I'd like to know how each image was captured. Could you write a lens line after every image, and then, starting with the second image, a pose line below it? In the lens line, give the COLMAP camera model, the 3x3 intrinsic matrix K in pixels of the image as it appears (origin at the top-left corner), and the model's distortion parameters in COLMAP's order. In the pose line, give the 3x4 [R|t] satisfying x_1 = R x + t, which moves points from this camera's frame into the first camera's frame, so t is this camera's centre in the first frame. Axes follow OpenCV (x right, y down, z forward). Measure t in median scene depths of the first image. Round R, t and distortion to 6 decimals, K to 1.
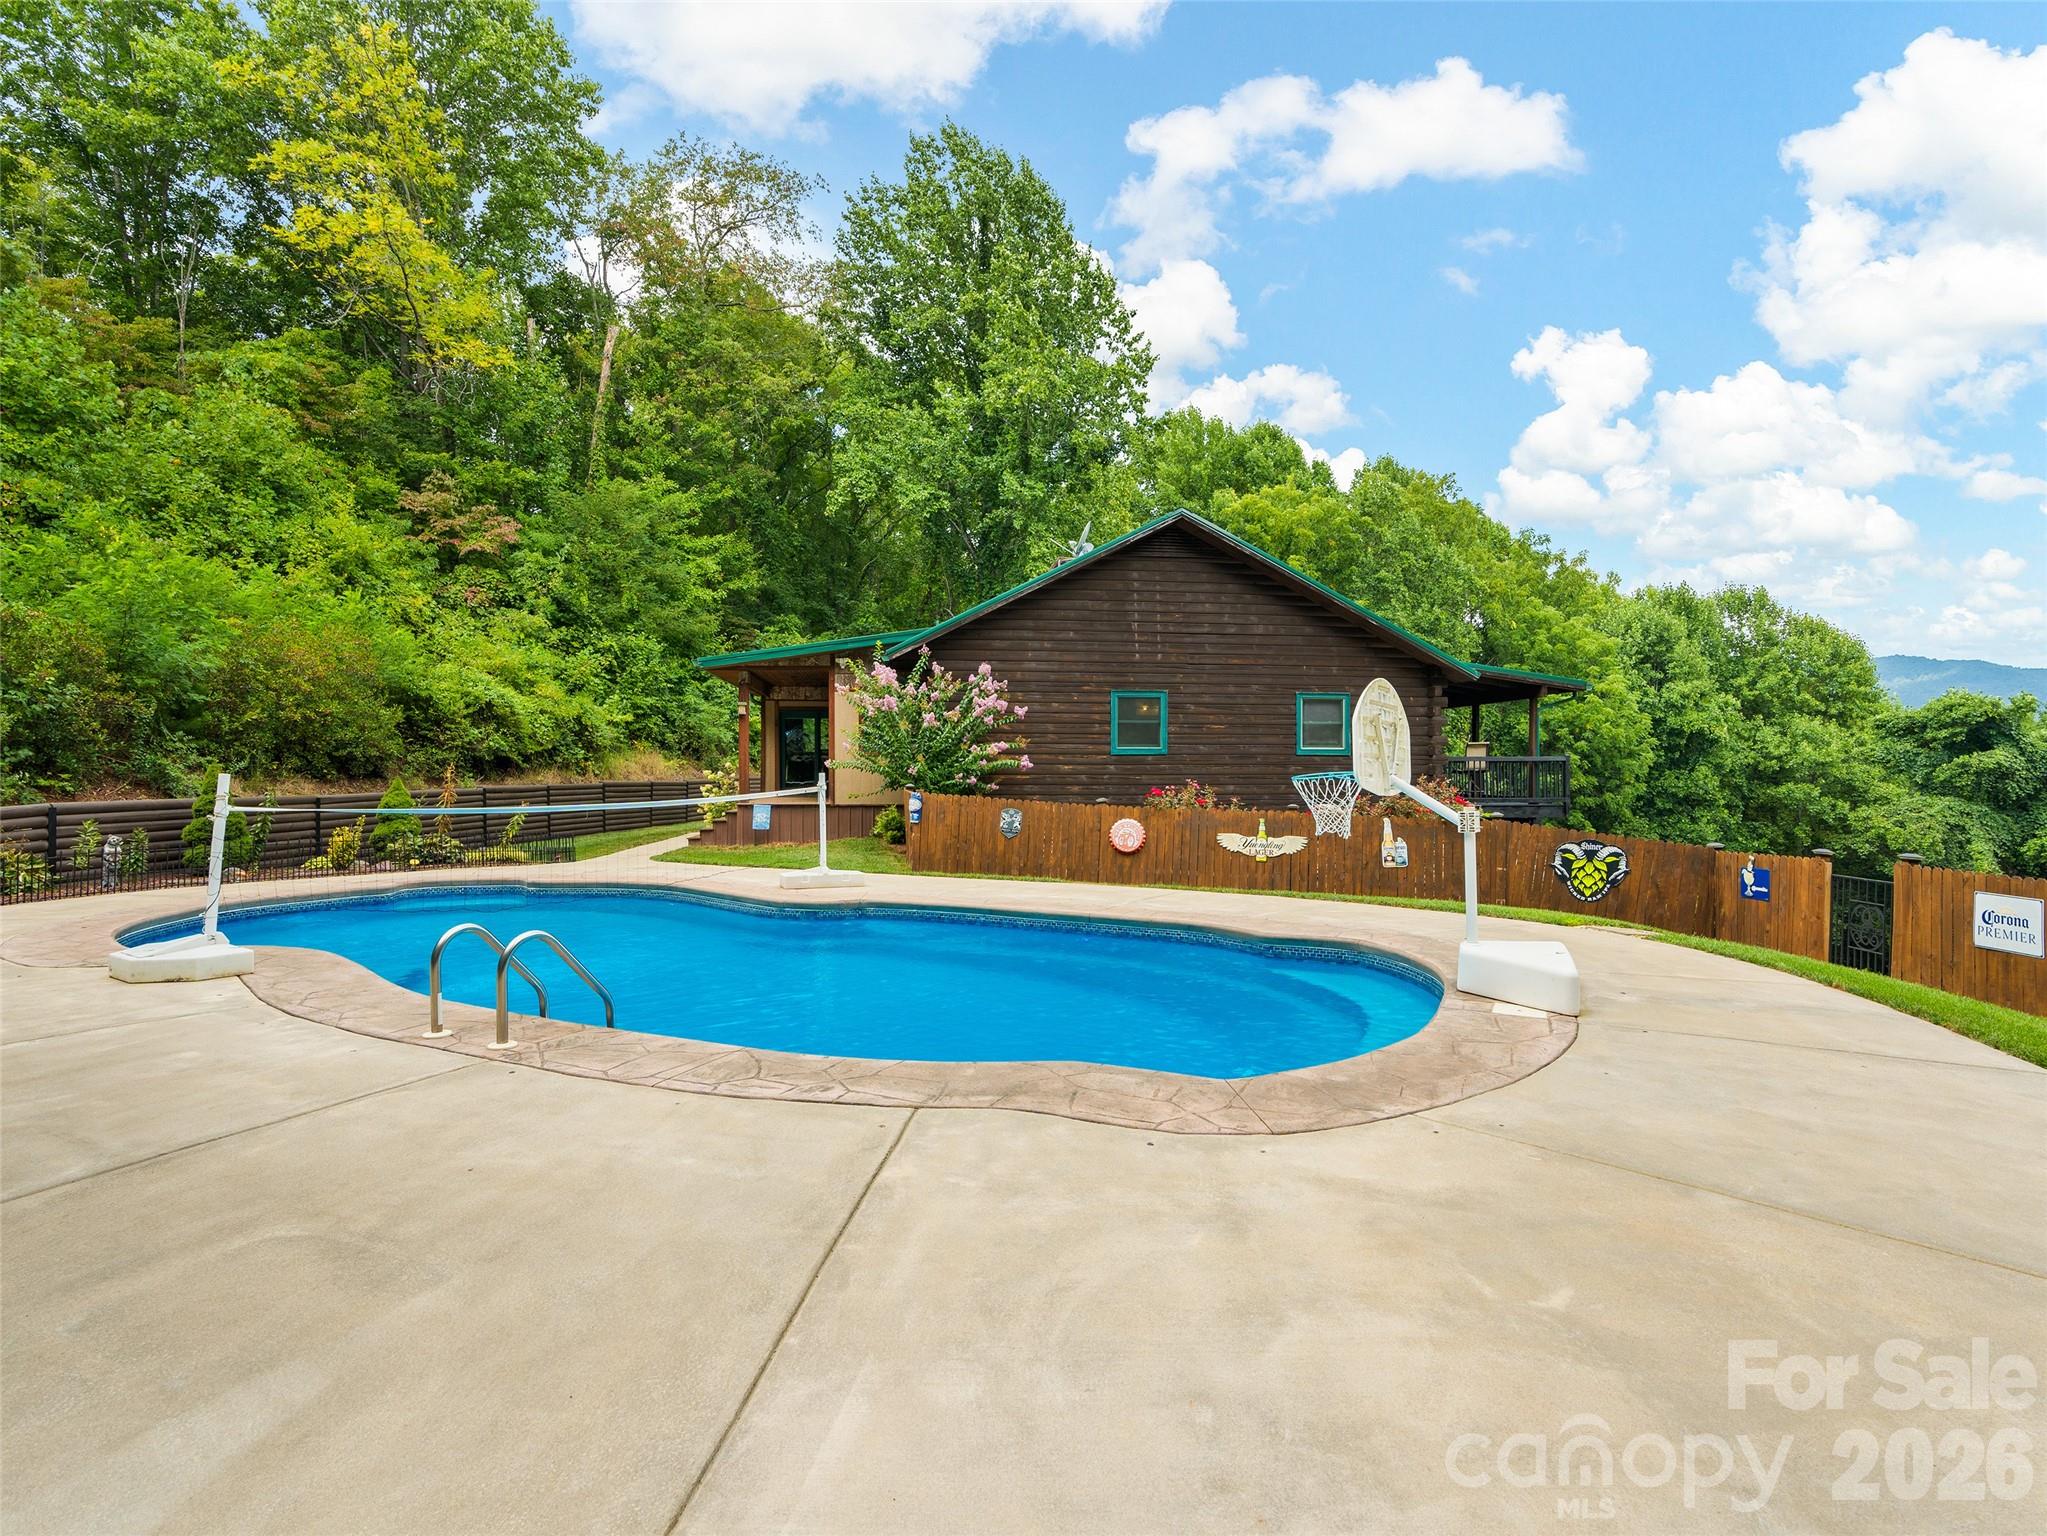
lens RADIAL K [[1049.2, 0, 1025.6], [0, 1049.2, 763.6], [0, 0, 1]] dist [-0.007501, 0.002740]
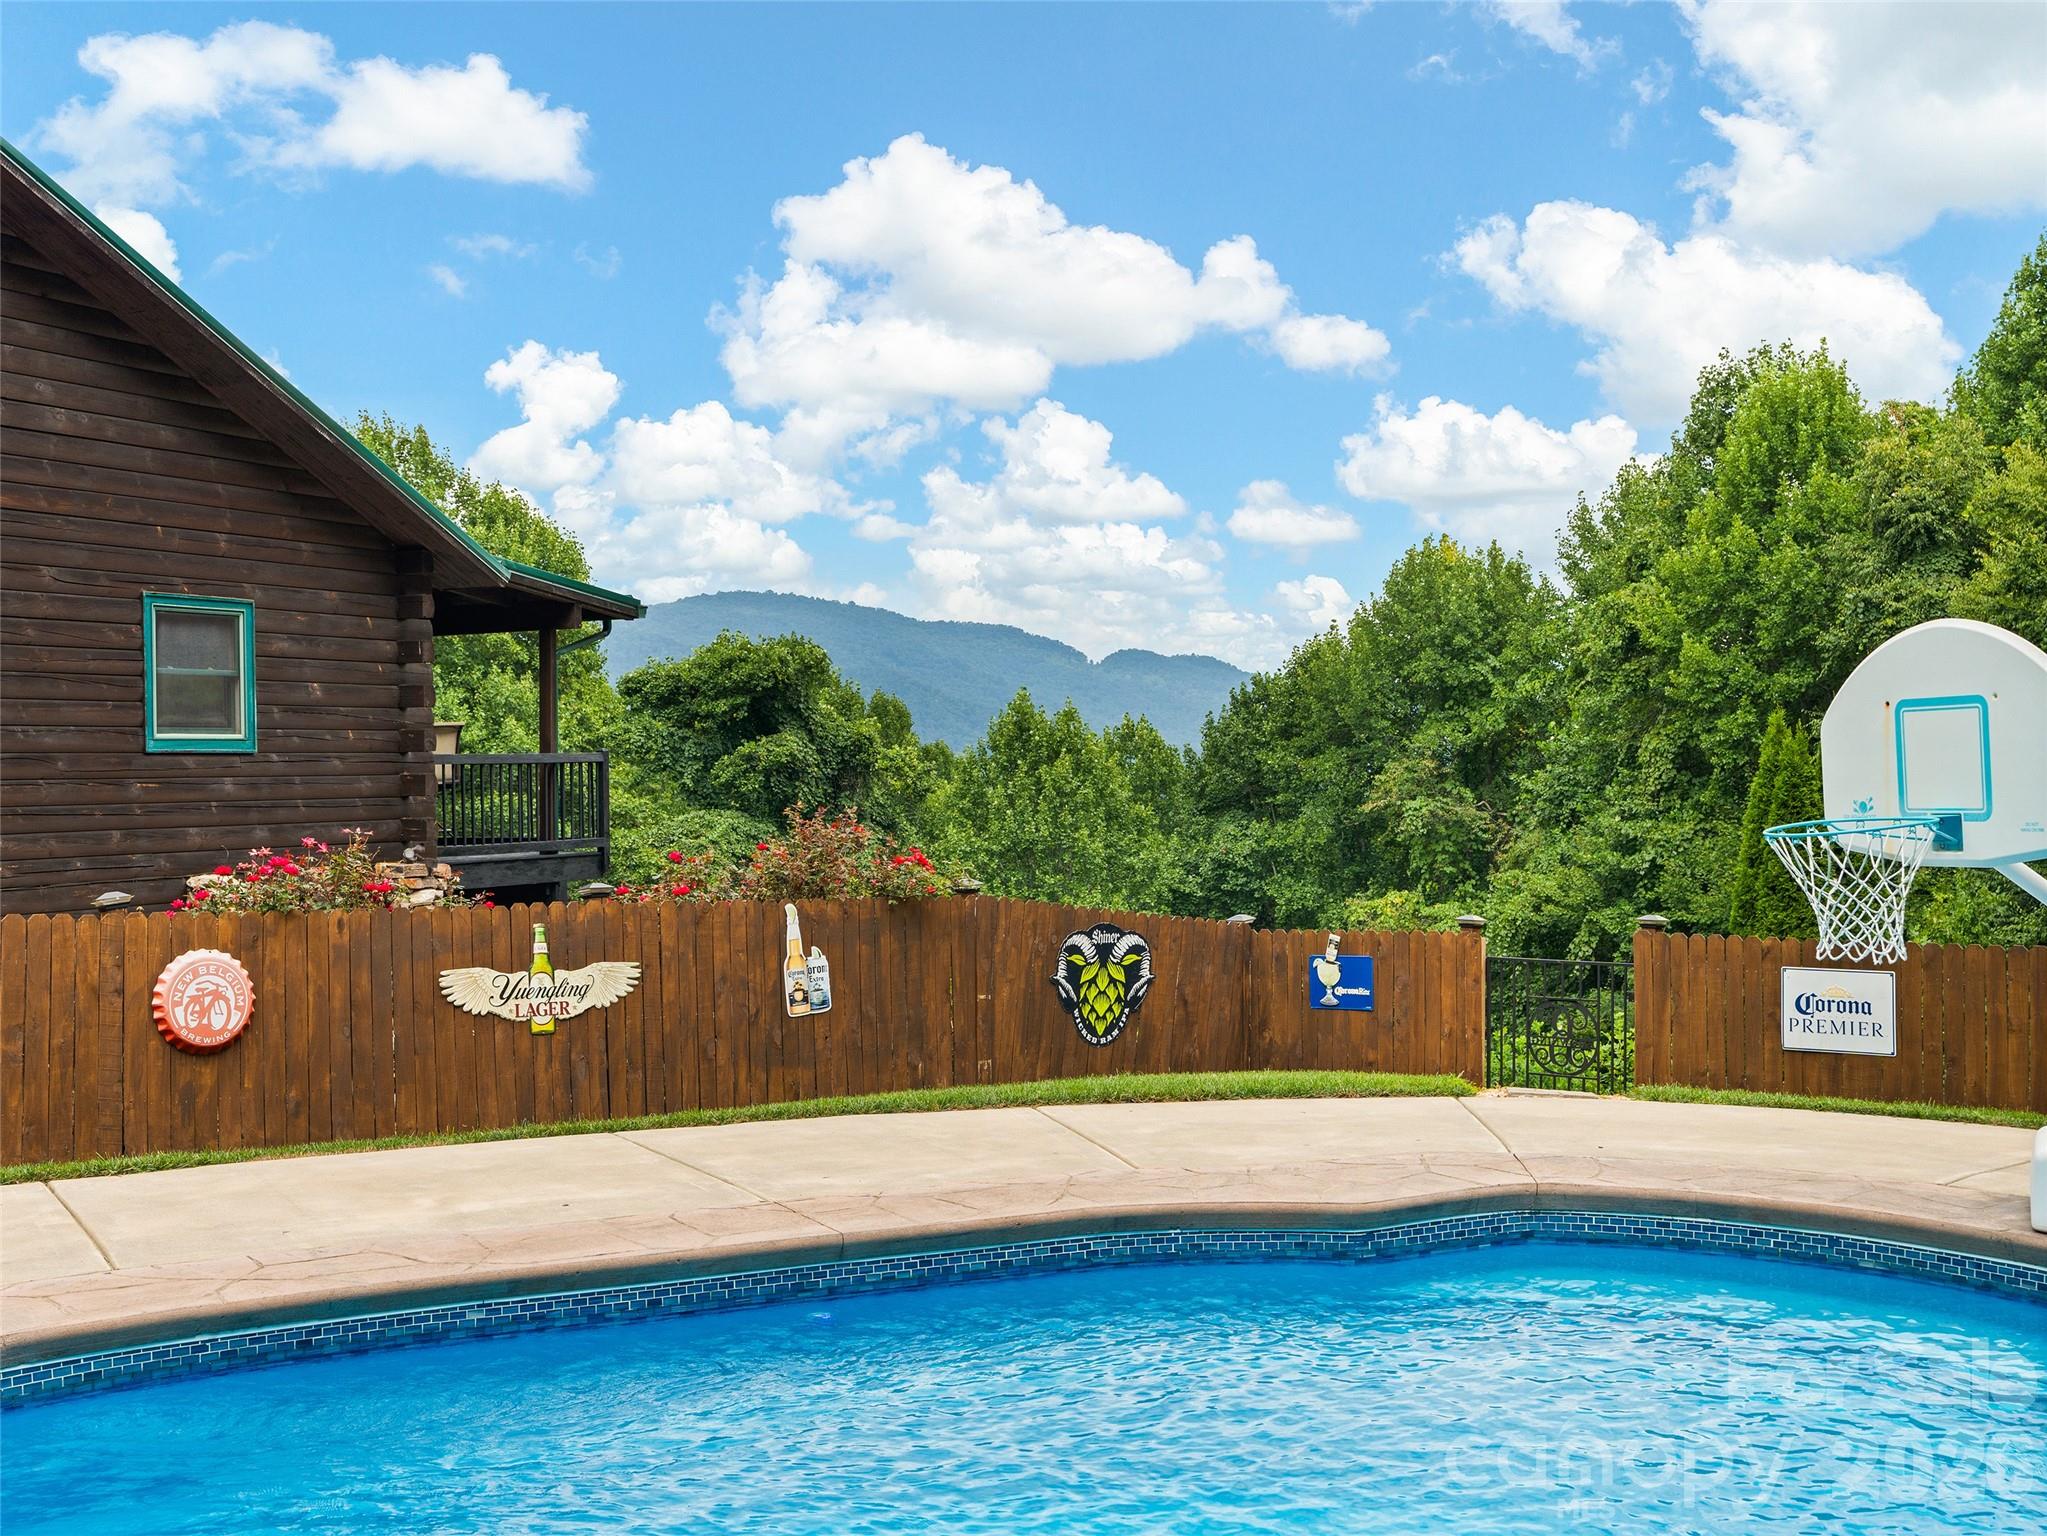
lens RADIAL K [[2282.6, 0, 1012.8], [0, 2282.6, 765.7], [0, 0, 1]] dist [0.016168, 0.000000]
pose [[0.594914, -0.009191, 0.803737, -0.333728], [0.005948, 0.999958, 0.007032, -0.010603], [-0.803767, 0.000598, 0.594943, 0.333750]]
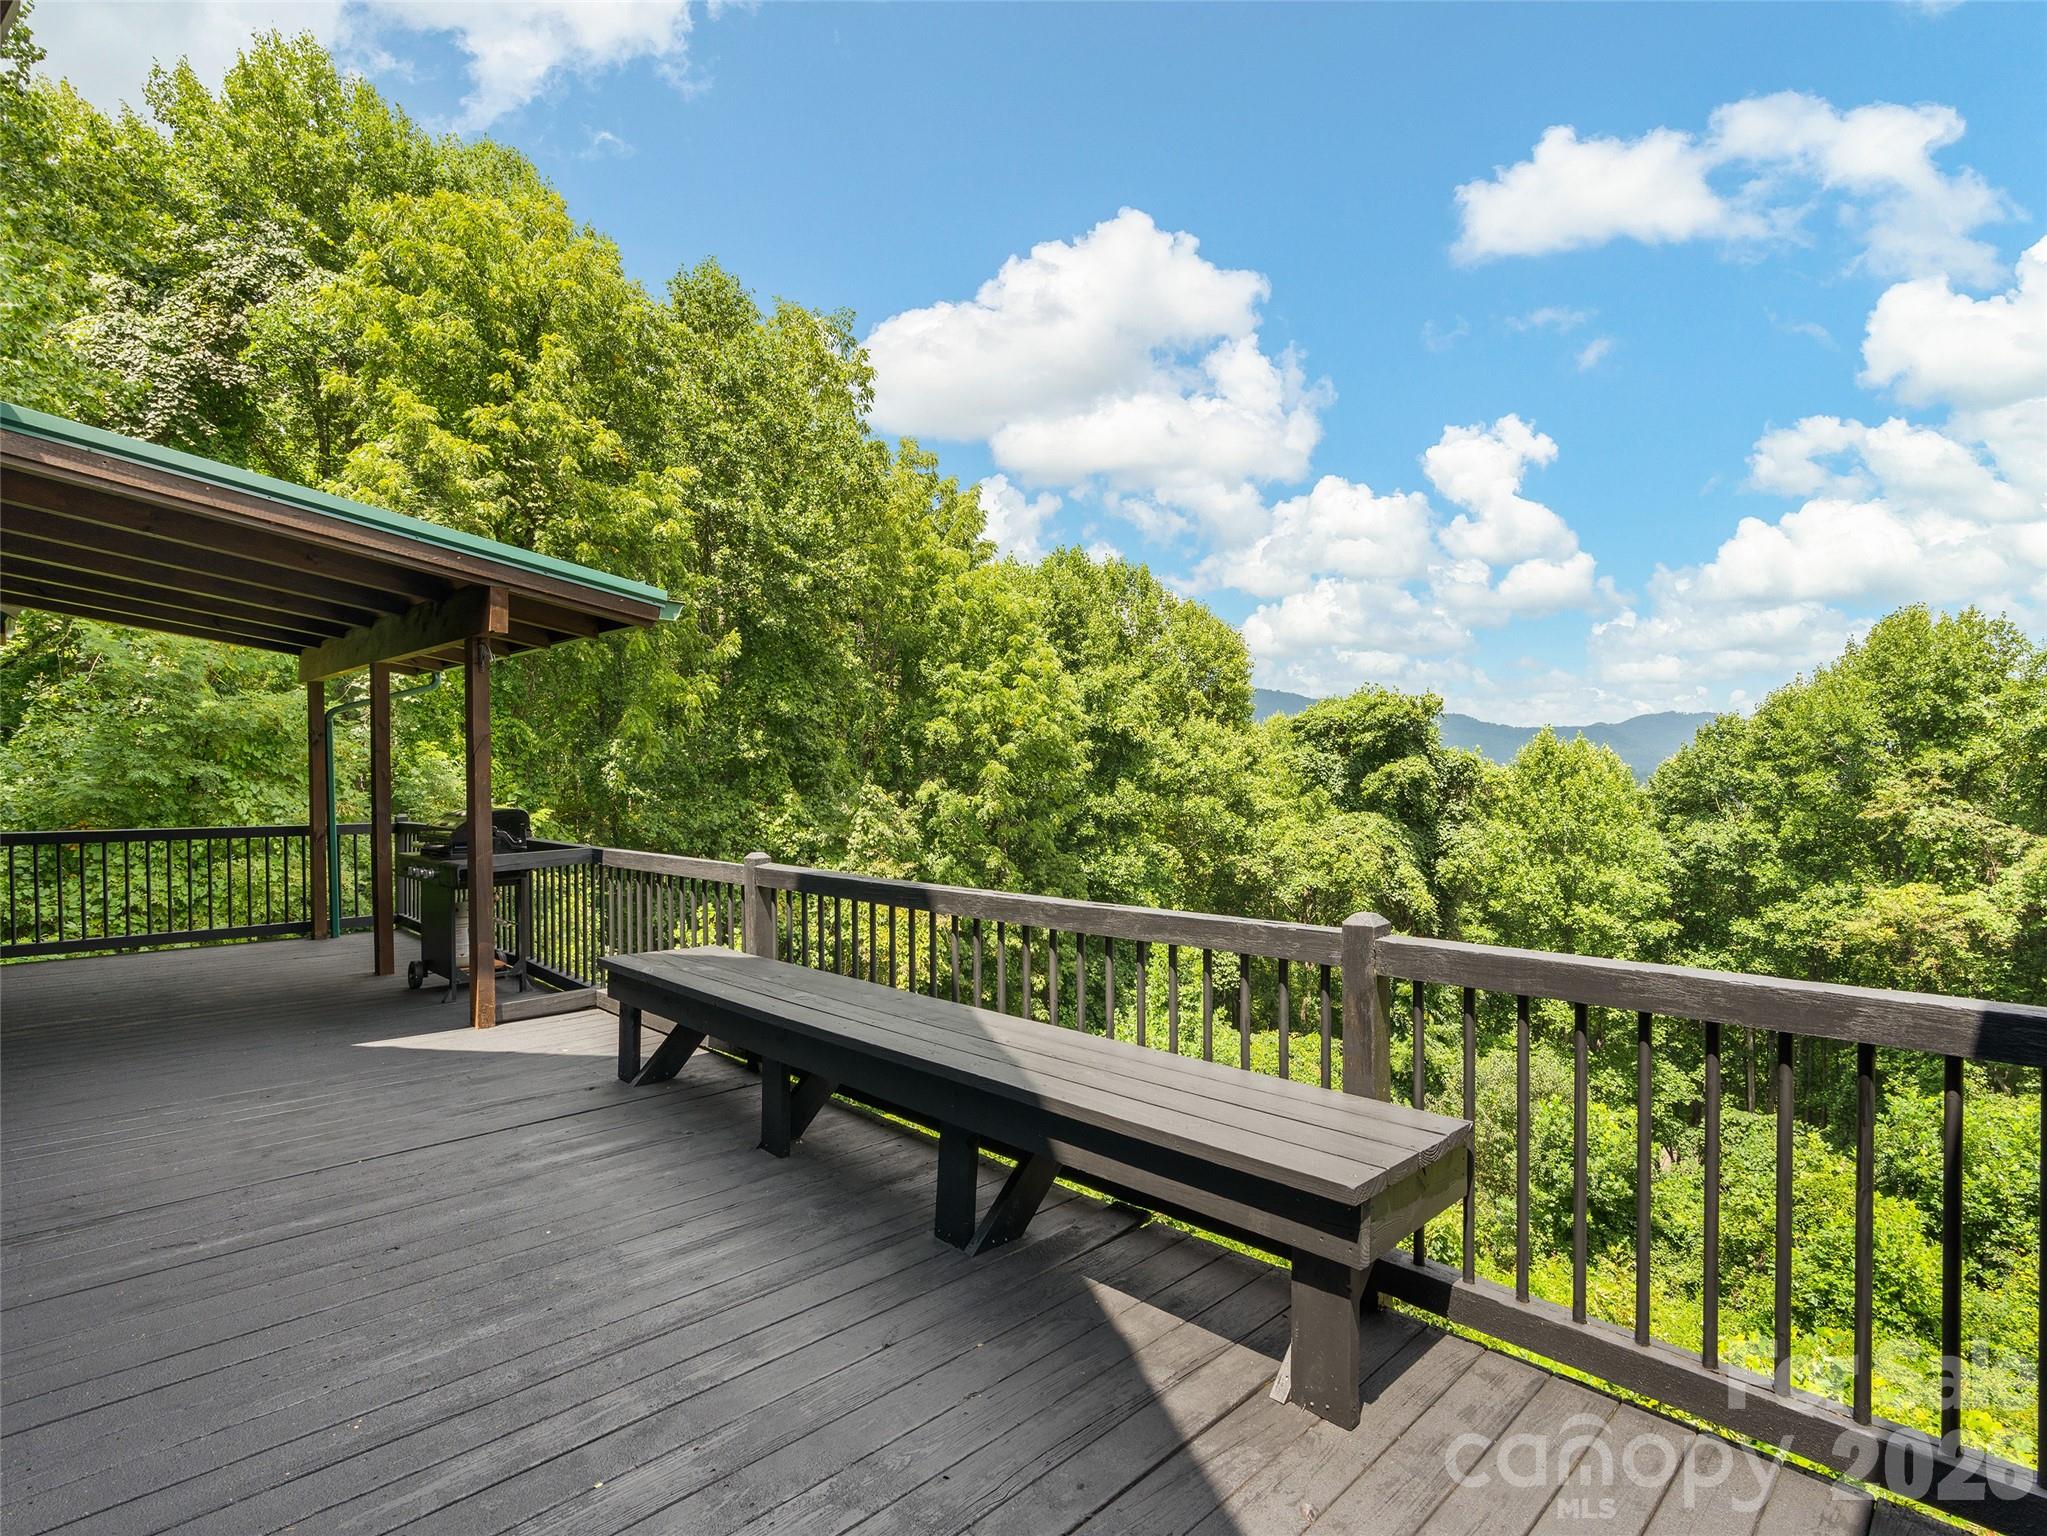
lens RADIAL K [[1049.2, 0, 1031.9], [0, 1049.2, 775.4], [0, 0, 1]] dist [-0.007501, 0.002740]
pose [[0.811948, -0.011321, 0.583619, 0.684550], [0.004564, 0.999904, 0.013047, -0.044209], [-0.583711, -0.007930, 0.811923, 1.945865]]
